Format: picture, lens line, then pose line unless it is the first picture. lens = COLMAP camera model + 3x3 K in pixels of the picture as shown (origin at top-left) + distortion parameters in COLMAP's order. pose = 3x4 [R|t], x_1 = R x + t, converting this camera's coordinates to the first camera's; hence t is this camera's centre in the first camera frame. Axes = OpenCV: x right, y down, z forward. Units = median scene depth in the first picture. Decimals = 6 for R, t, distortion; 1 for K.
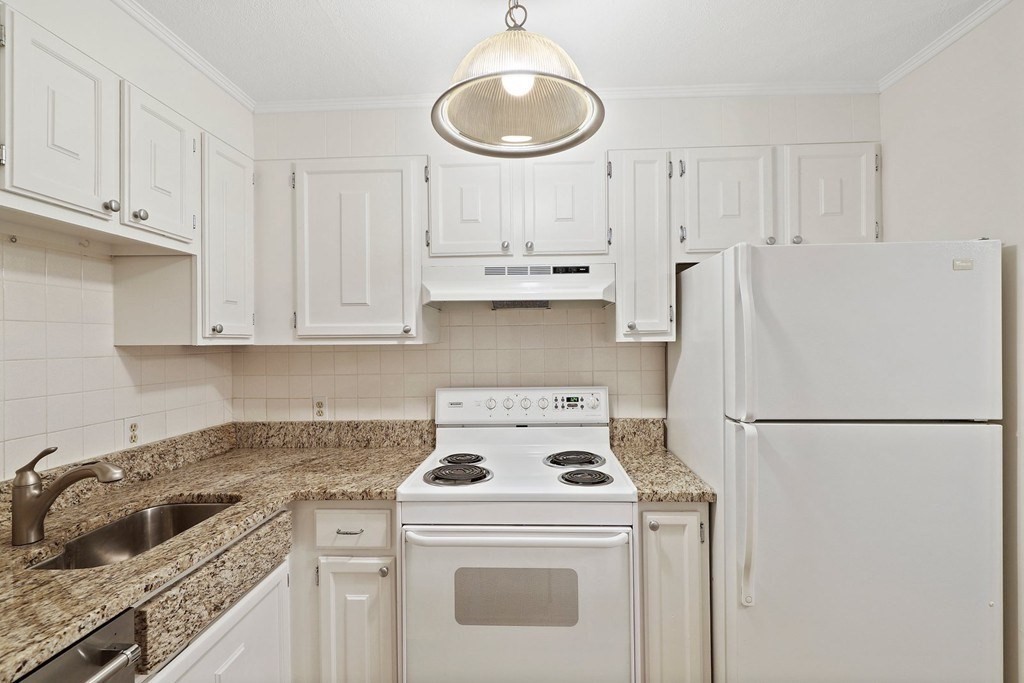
lens RADIAL K [[462.9, 0, 519.7], [0, 462.9, 339.8], [0, 0, 1]] dist [0.007243, -0.005515]
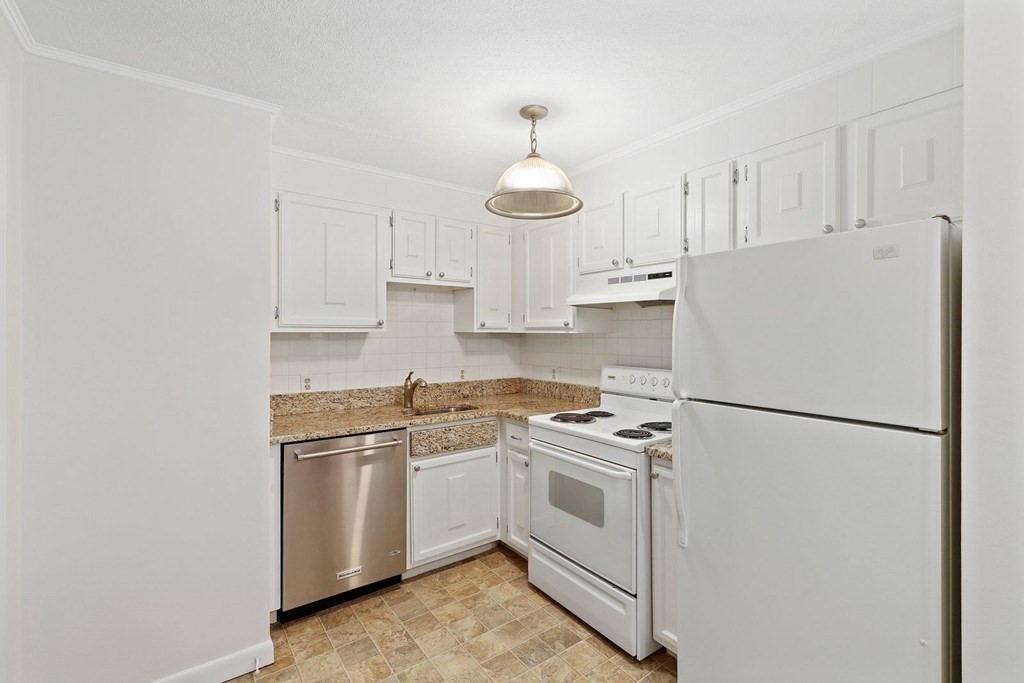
lens RADIAL K [[462.9, 0, 512.7], [0, 462.9, 327.9], [0, 0, 1]] dist [0.007243, -0.005515]
pose [[0.616647, 0.002706, -0.787235, 0.893176], [-0.003723, 0.999993, 0.000520, -0.008298], [0.787231, 0.002610, 0.616652, -0.095029]]
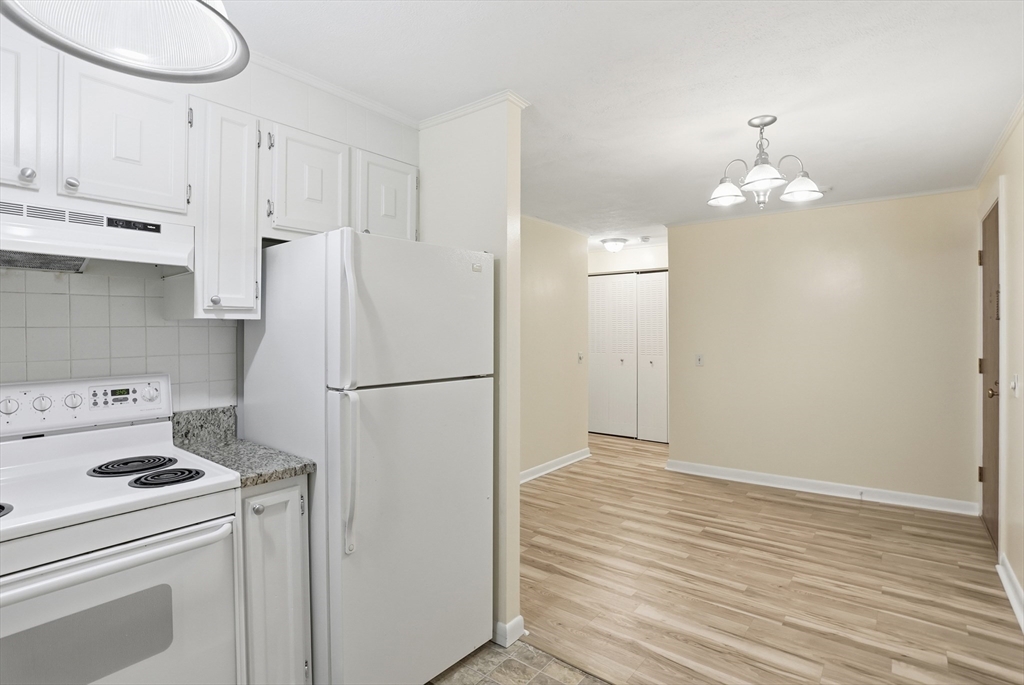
lens RADIAL K [[511.8, 0, 513.0], [0, 511.8, 327.8], [0, 0, 1]] dist [-0.066369, 0.025180]
pose [[0.580586, 0.015415, 0.814053, -0.209566], [-0.005491, 0.999872, -0.015017, 0.034516], [-0.814181, 0.004248, 0.580596, -0.019091]]
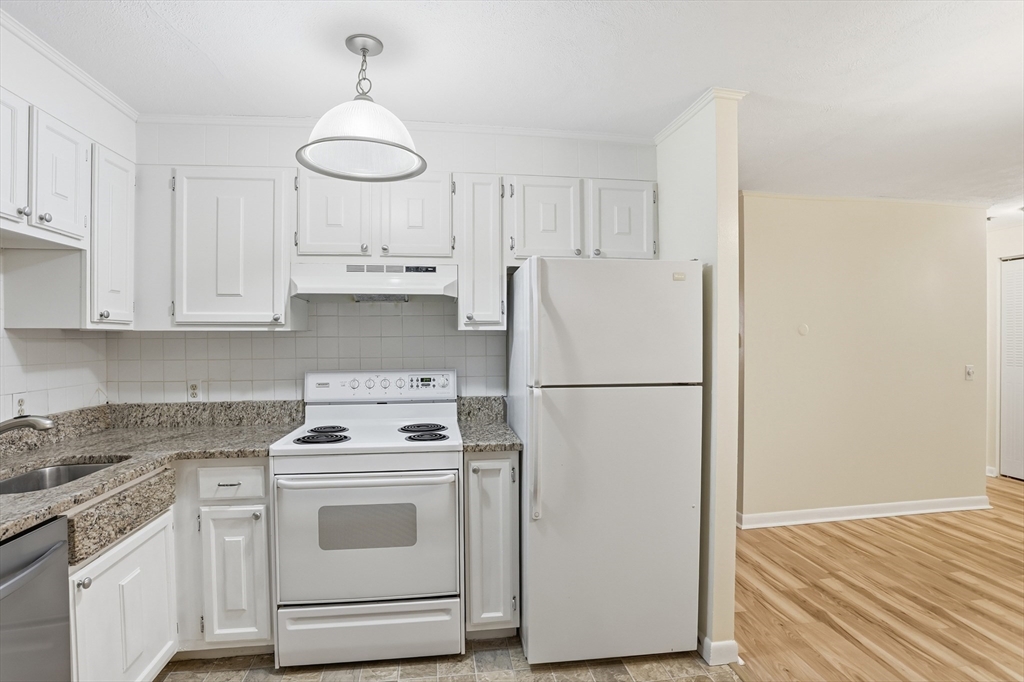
lens RADIAL K [[511.8, 0, 508.9], [0, 511.8, 343.1], [0, 0, 1]] dist [-0.066369, 0.025180]
pose [[0.983174, 0.005339, 0.182592, 0.098559], [-0.007005, 0.999940, 0.008479, 0.027292], [-0.182535, -0.009615, 0.983152, -0.352963]]
